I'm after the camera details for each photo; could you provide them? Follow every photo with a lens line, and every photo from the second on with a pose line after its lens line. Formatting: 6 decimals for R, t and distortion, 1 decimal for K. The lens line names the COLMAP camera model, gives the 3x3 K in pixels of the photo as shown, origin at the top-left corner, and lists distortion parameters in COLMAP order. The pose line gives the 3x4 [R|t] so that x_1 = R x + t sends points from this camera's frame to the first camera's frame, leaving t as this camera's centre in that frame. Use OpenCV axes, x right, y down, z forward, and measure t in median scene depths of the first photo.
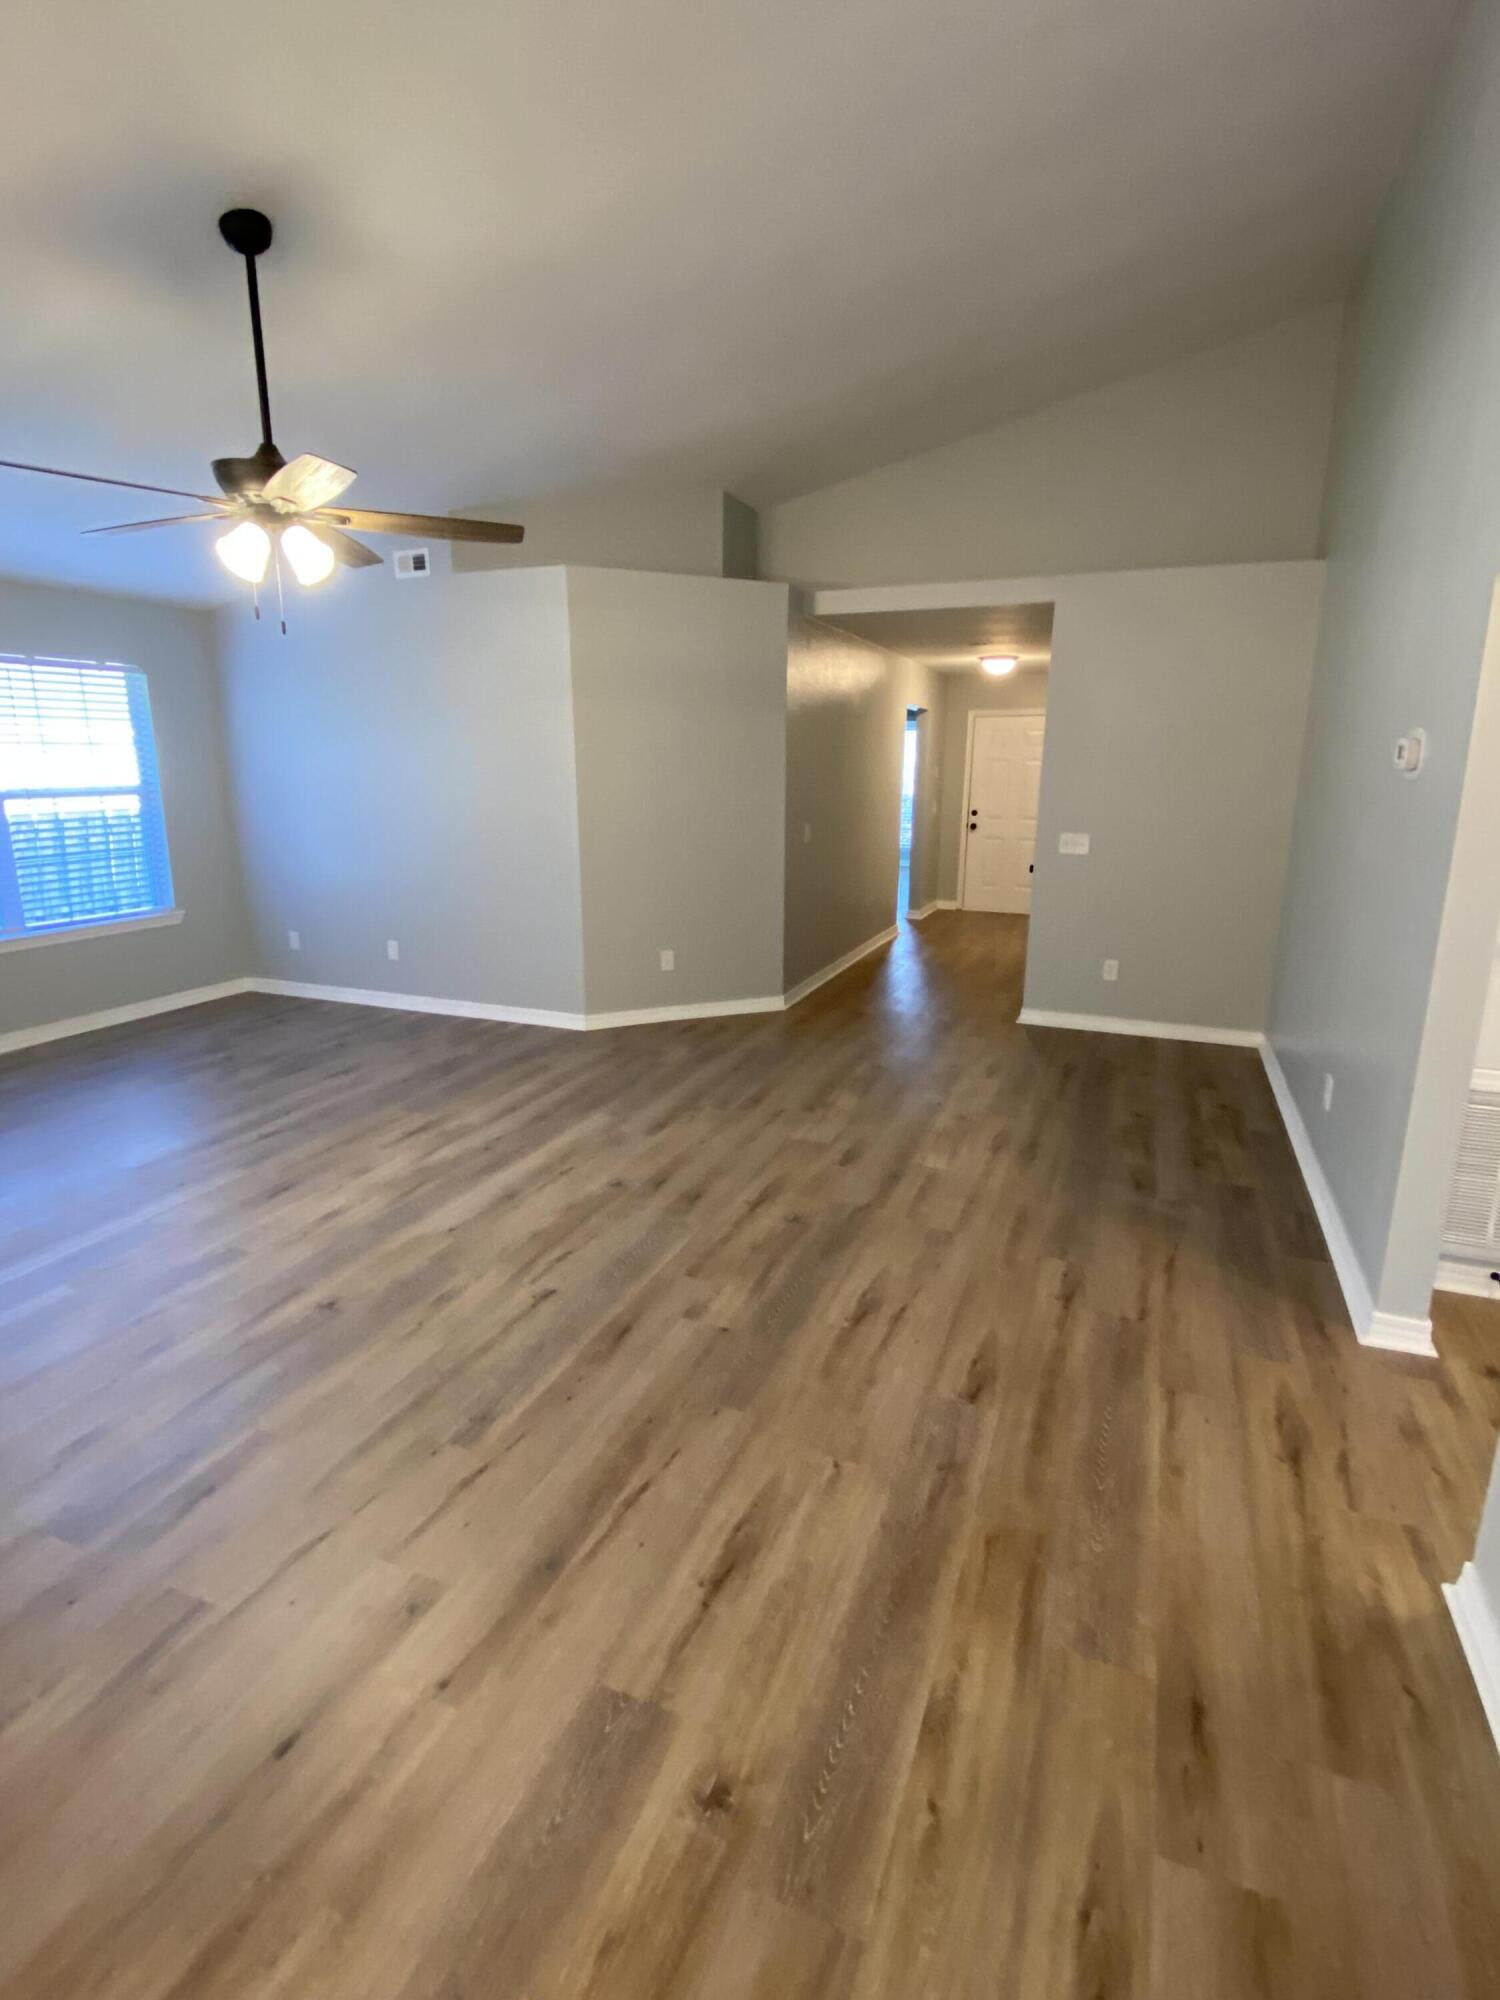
lens RADIAL K [[977.3, 0, 753.3], [0, 977.3, 996.1], [0, 0, 1]] dist [0.056637, -0.042413]
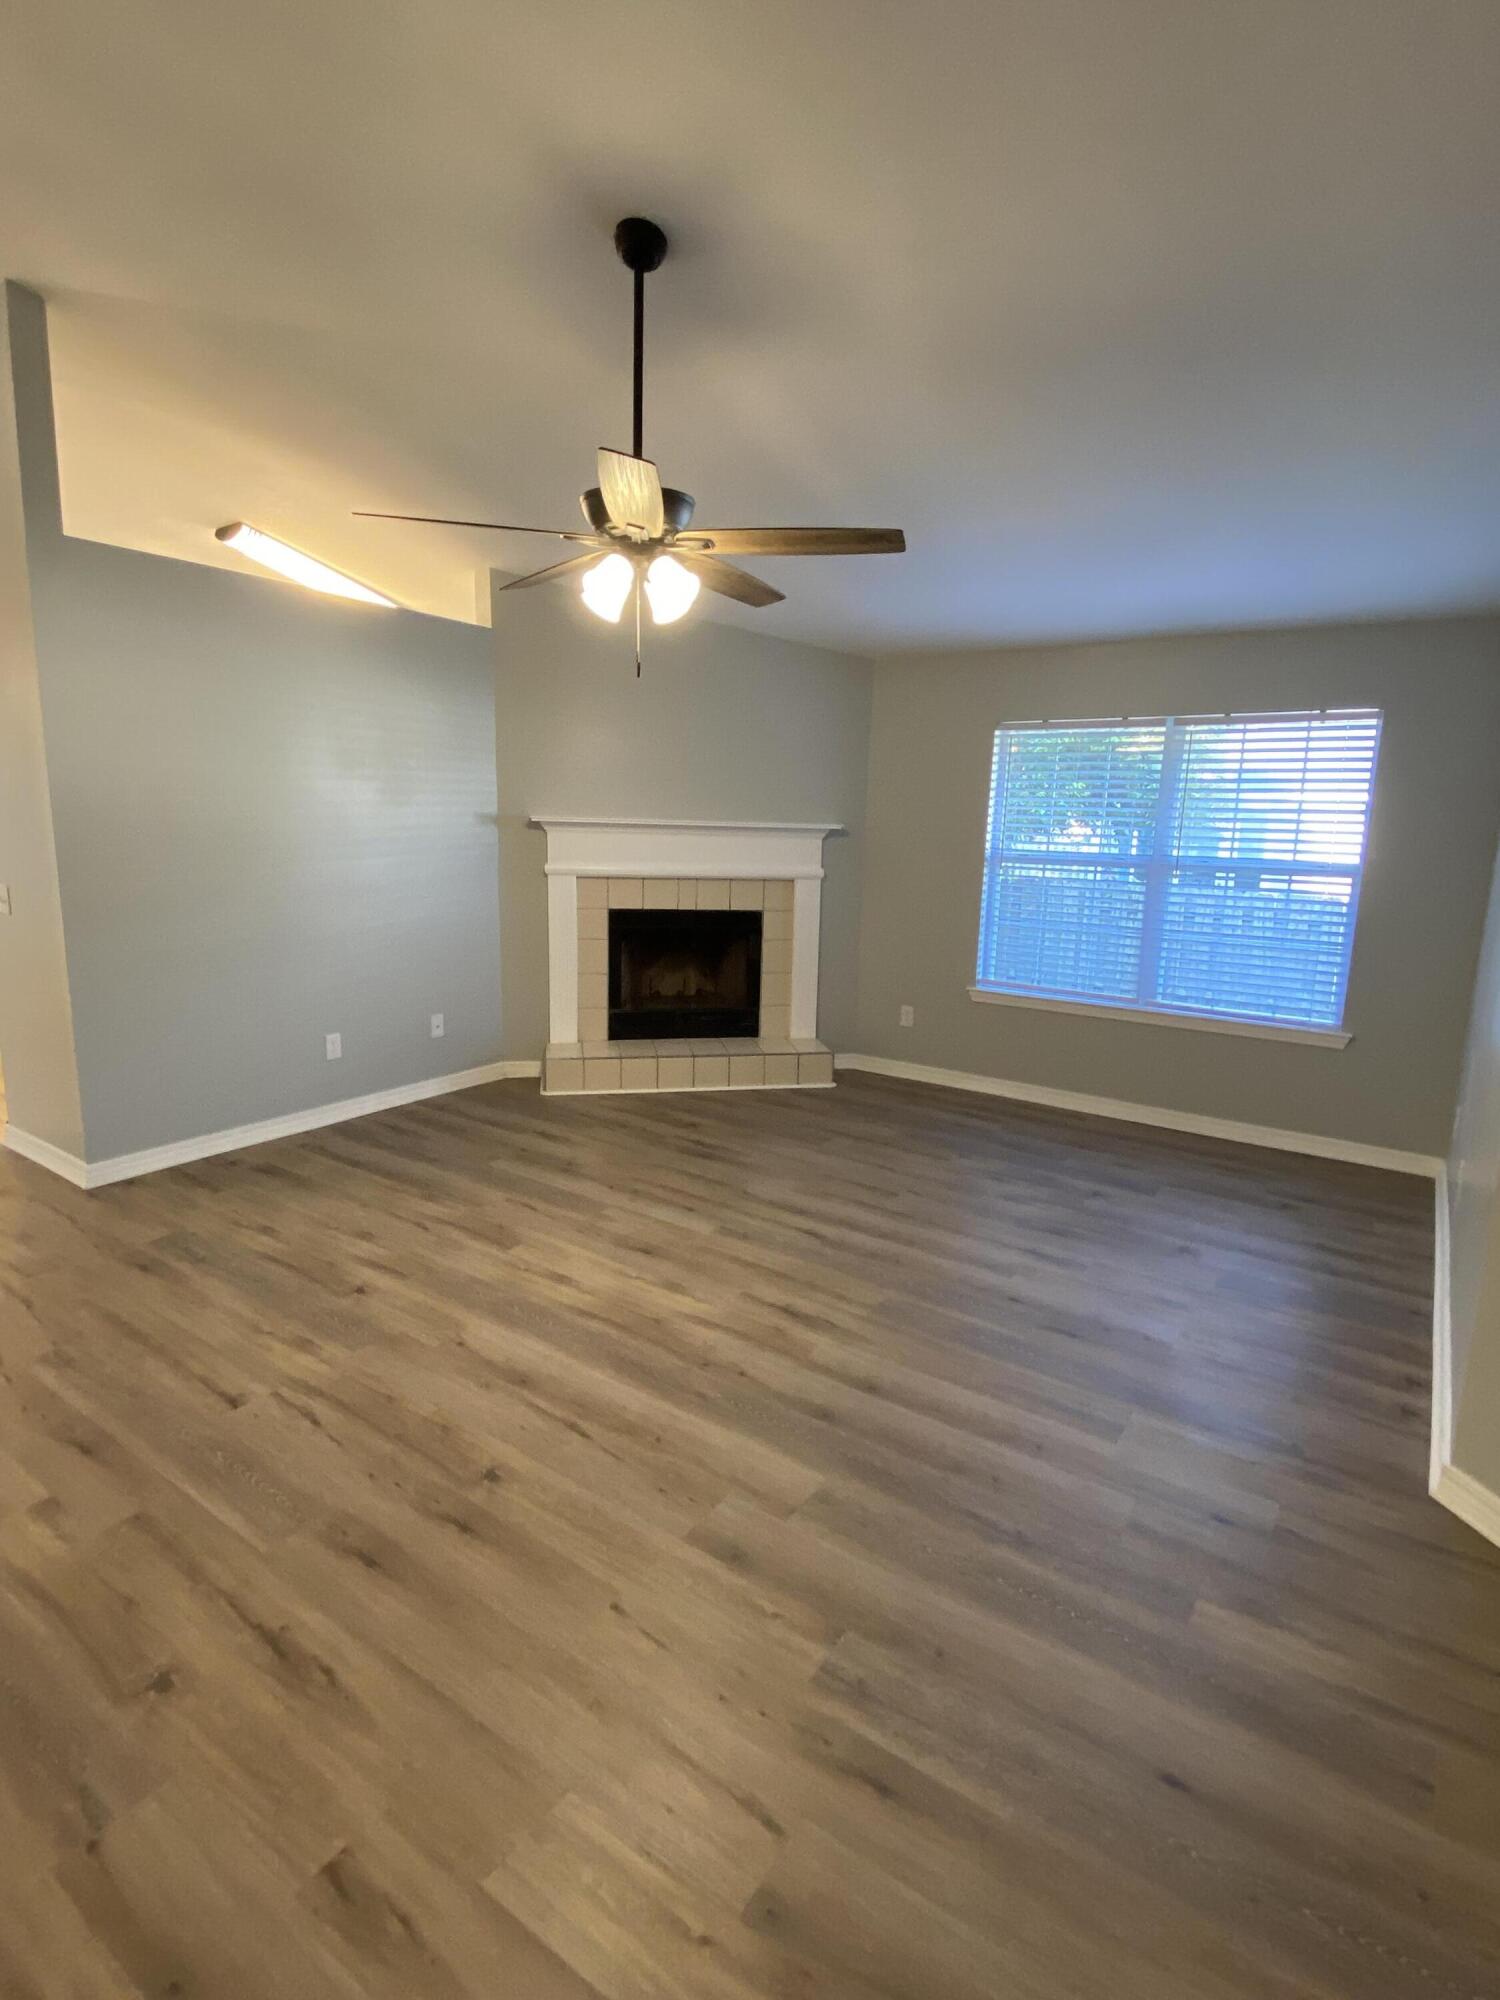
lens RADIAL K [[985.1, 0, 772.1], [0, 985.1, 1004.2], [0, 0, 1]] dist [0.051307, -0.052547]
pose [[-0.210117, 0.176385, -0.961634, 0.401450], [-0.255385, 0.939539, 0.228133, -0.295878], [0.943732, 0.293522, -0.152367, 1.246217]]
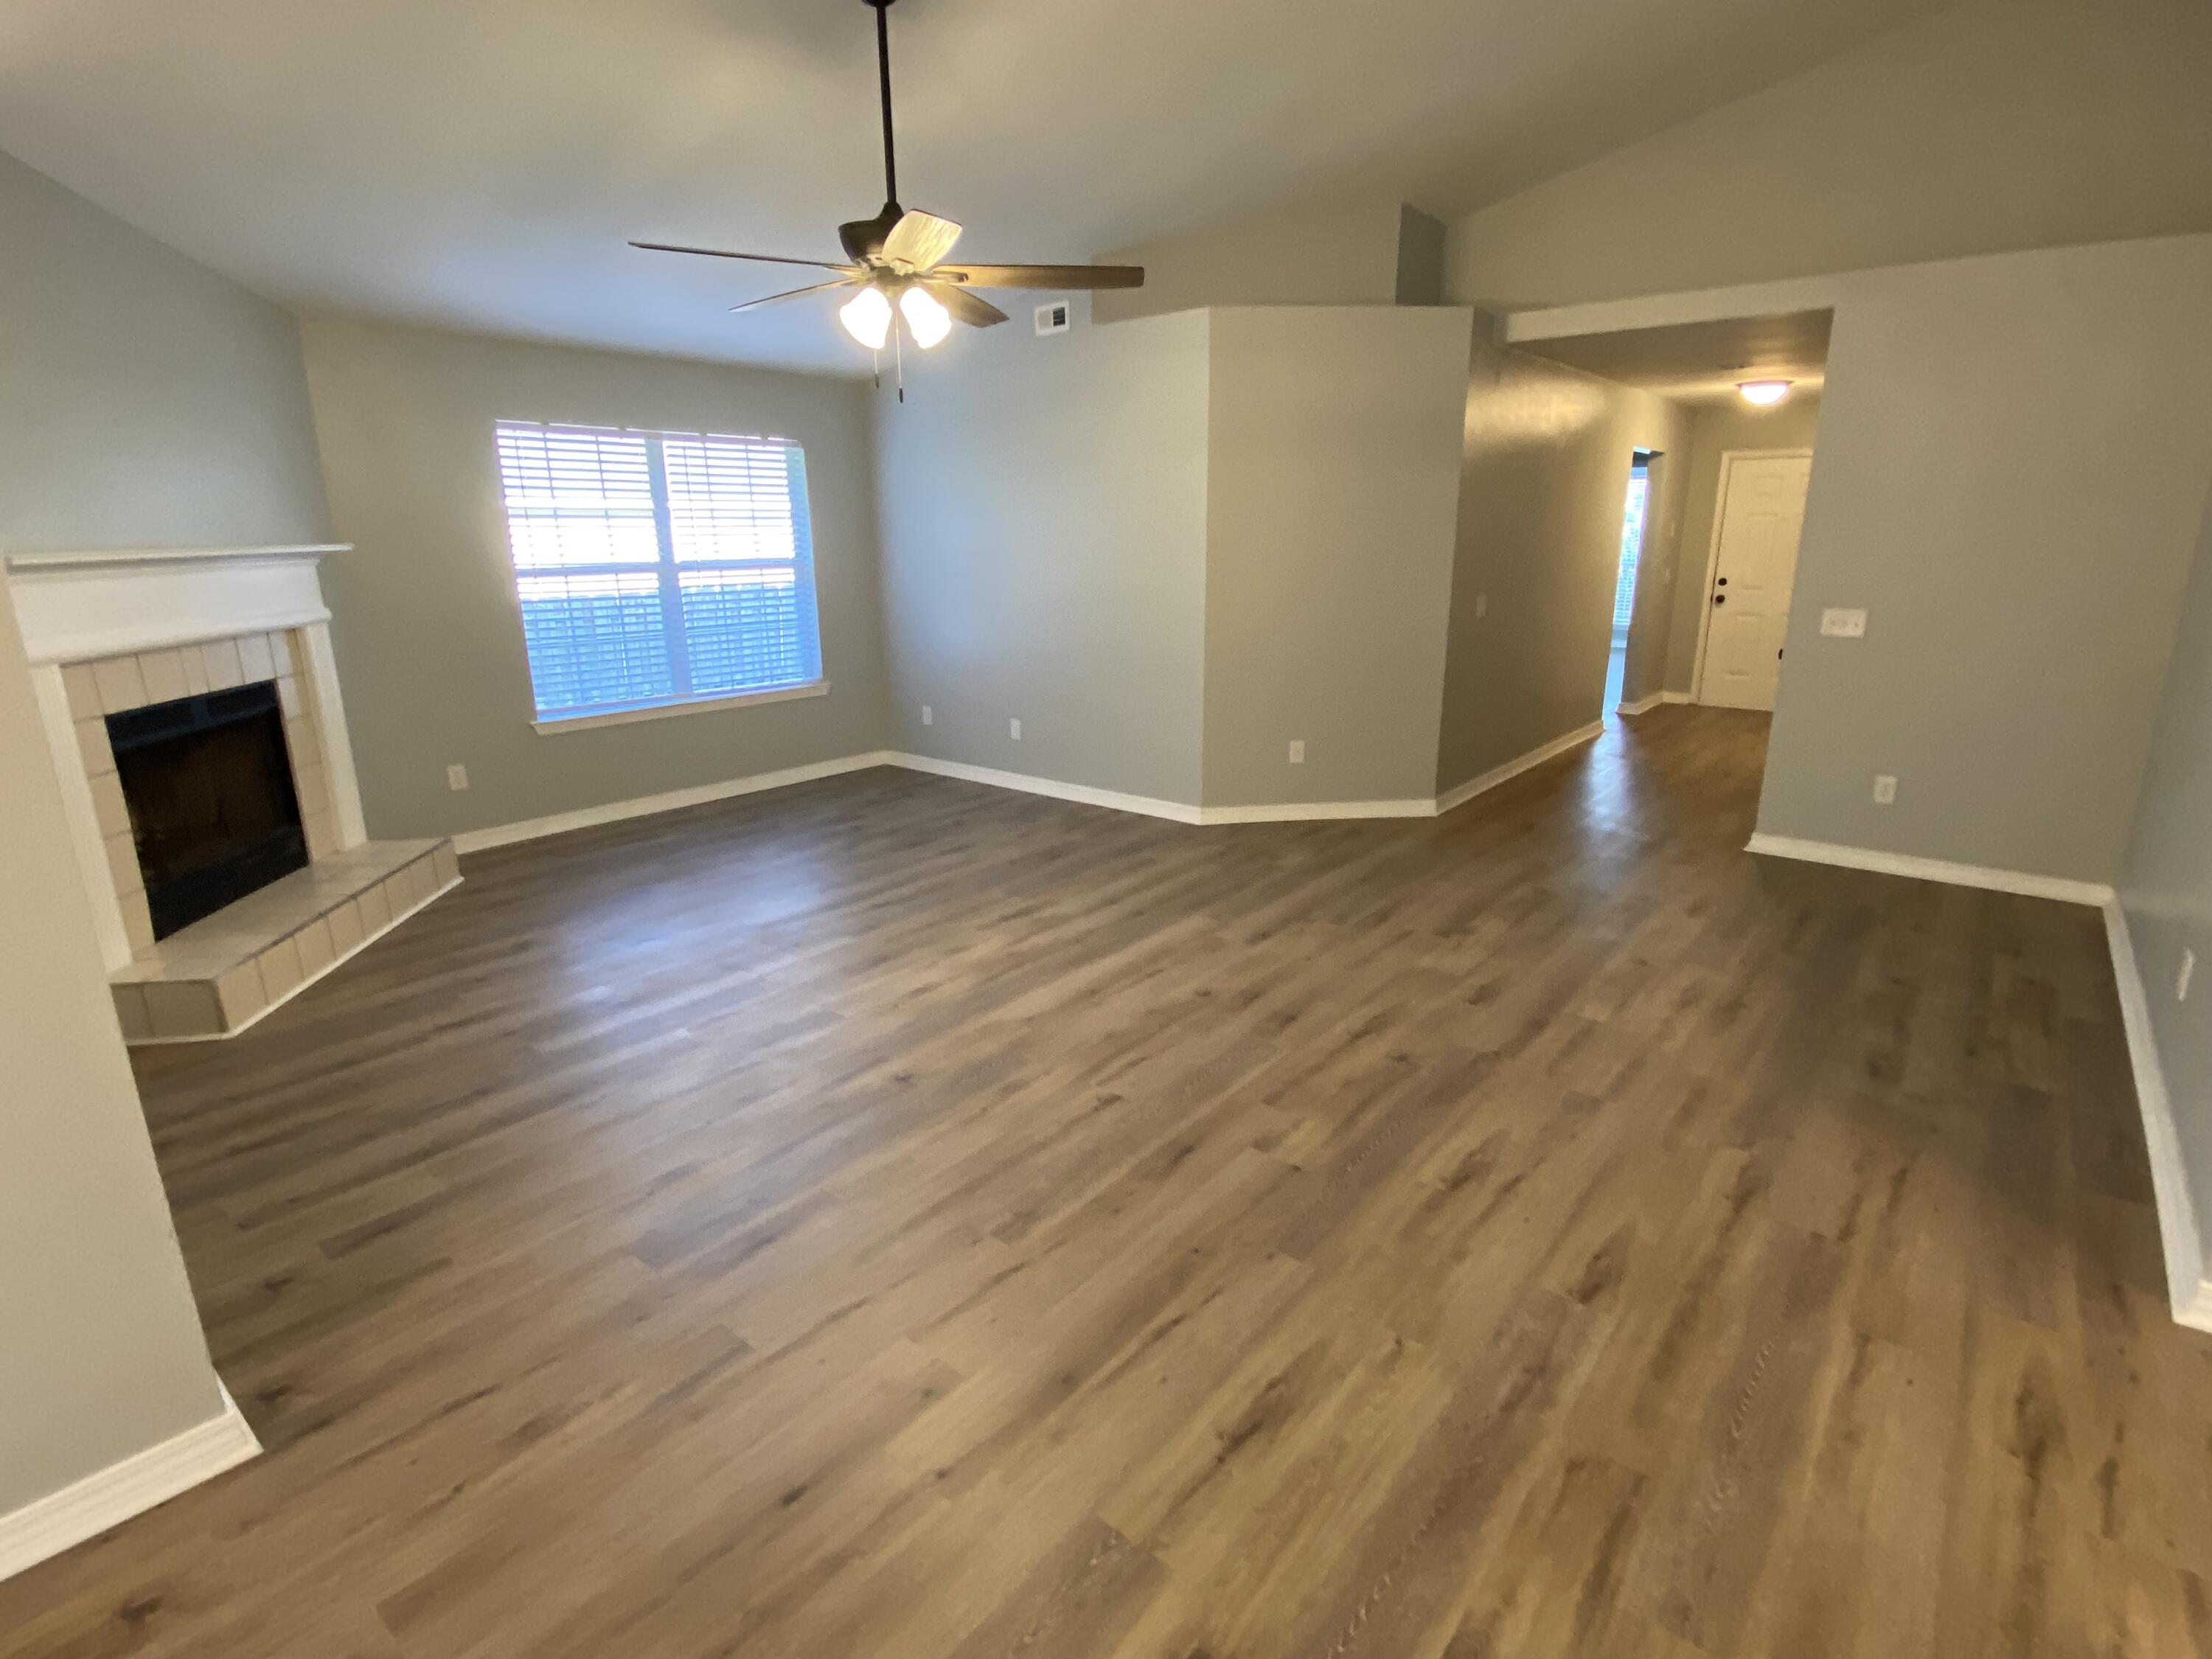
lens RADIAL K [[1080.9, 0, 1103.4], [0, 1080.9, 825.6], [0, 0, 1]] dist [0.056637, -0.042413]
pose [[0.955073, 0.065543, -0.289033, 0.054464], [-0.055748, 0.997561, 0.042001, -0.001173], [0.291081, -0.024001, 0.956397, 0.011813]]
